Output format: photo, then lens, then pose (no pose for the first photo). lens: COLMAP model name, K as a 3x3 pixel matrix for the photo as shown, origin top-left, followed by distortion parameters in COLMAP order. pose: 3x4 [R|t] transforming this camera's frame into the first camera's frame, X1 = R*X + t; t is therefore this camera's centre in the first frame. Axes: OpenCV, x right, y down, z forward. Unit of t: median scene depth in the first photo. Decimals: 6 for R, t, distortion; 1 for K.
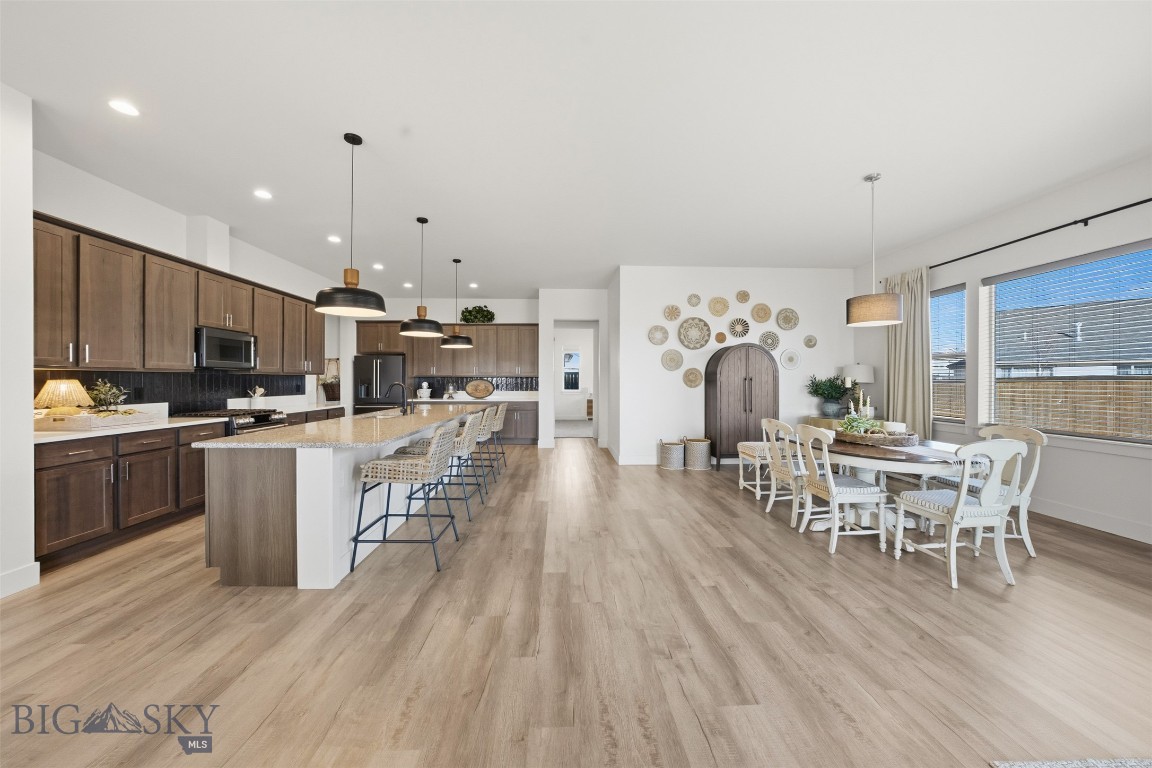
lens RADIAL K [[397.5, 0, 570.6], [0, 397.5, 386.0], [0, 0, 1]] dist [-0.028356, 0.004907]
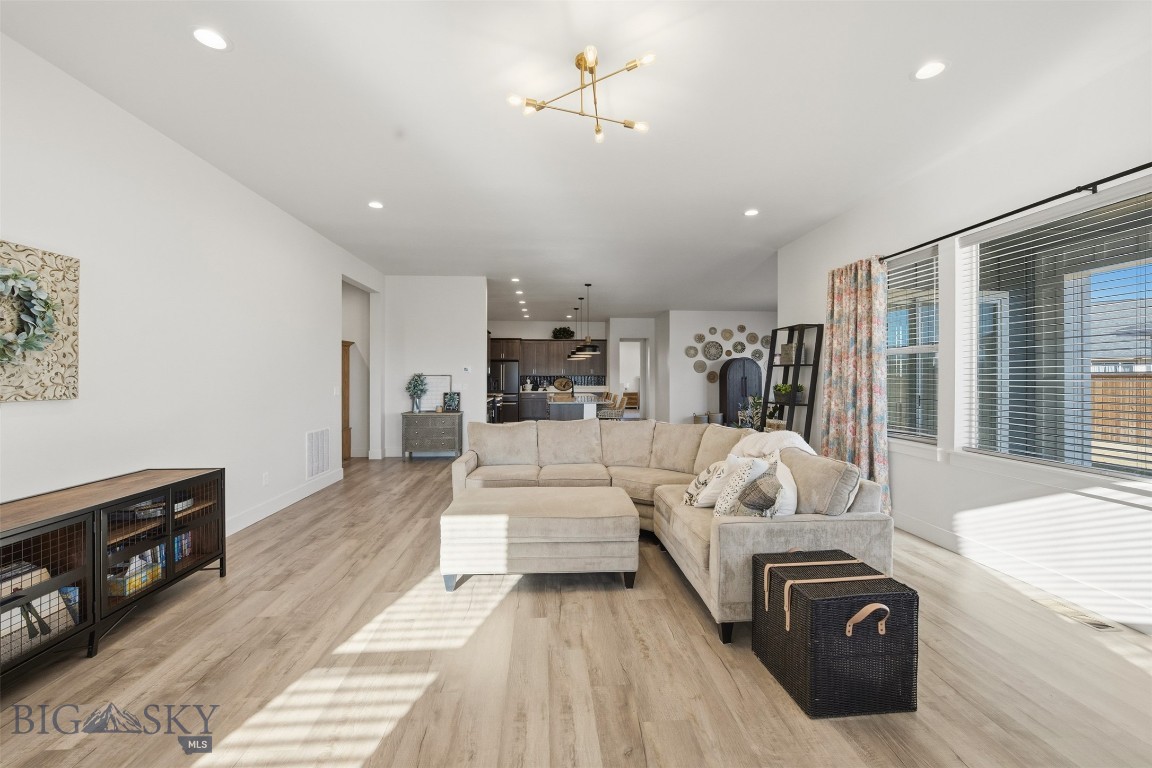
lens RADIAL K [[455.4, 0, 580.7], [0, 455.4, 375.5], [0, 0, 1]] dist [-0.006380, 0.001456]
pose [[0.998621, -0.001317, 0.052489, -0.351347], [0.002121, 0.999881, -0.015260, 0.000808], [-0.052462, 0.015351, 0.998505, -0.900402]]
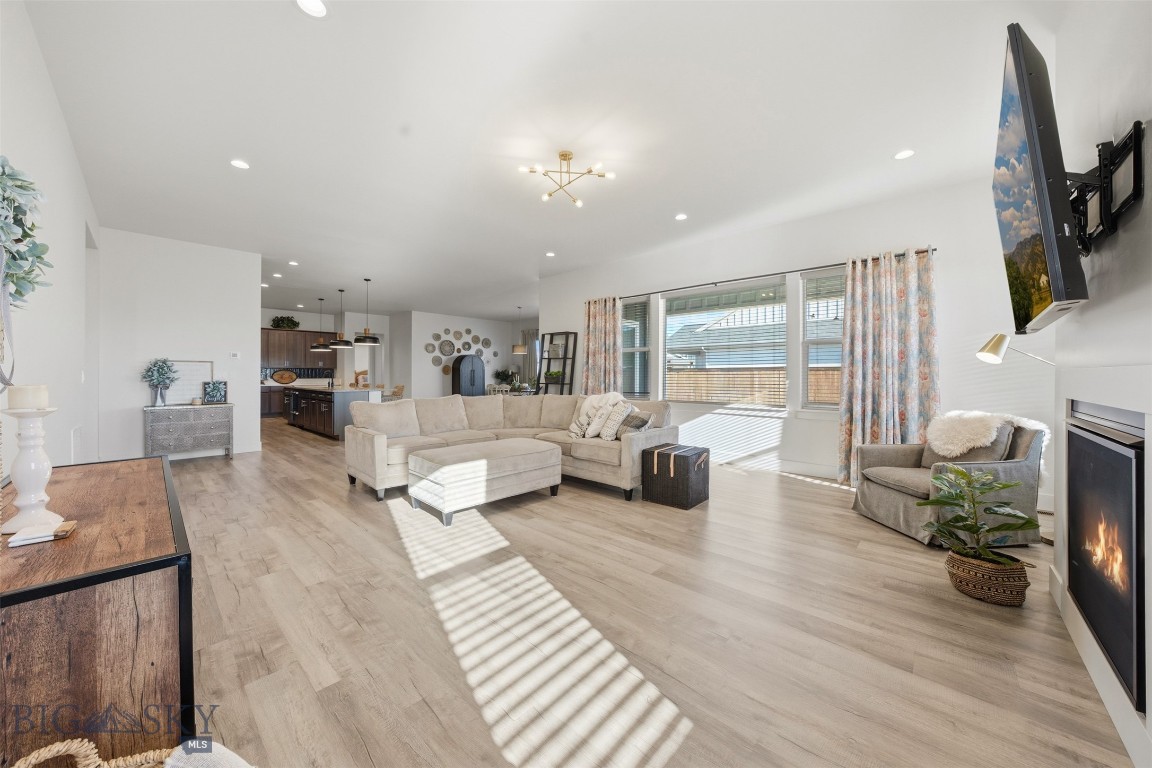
lens RADIAL K [[397.5, 0, 574.8], [0, 397.5, 378.9], [0, 0, 1]] dist [-0.028356, 0.004907]
pose [[0.693738, -0.008542, 0.720177, -0.704869], [0.009337, 0.999952, 0.002866, 0.026495], [-0.720167, 0.004736, 0.693785, -0.890821]]
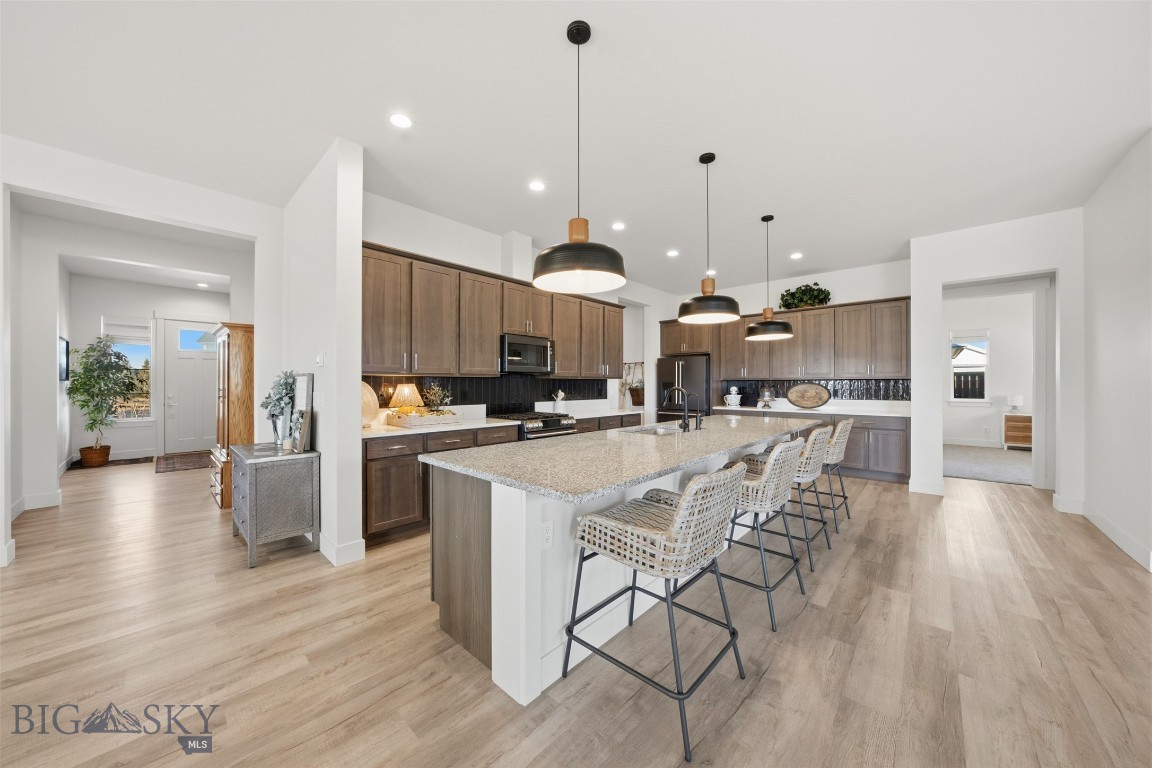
lens RADIAL K [[397.5, 0, 571.1], [0, 397.5, 381.2], [0, 0, 1]] dist [-0.028356, 0.004907]
pose [[0.711809, -0.006969, -0.702338, -0.037820], [-0.009335, 0.999769, -0.019381, -0.002779], [0.702311, 0.020352, 0.711579, 0.229111]]
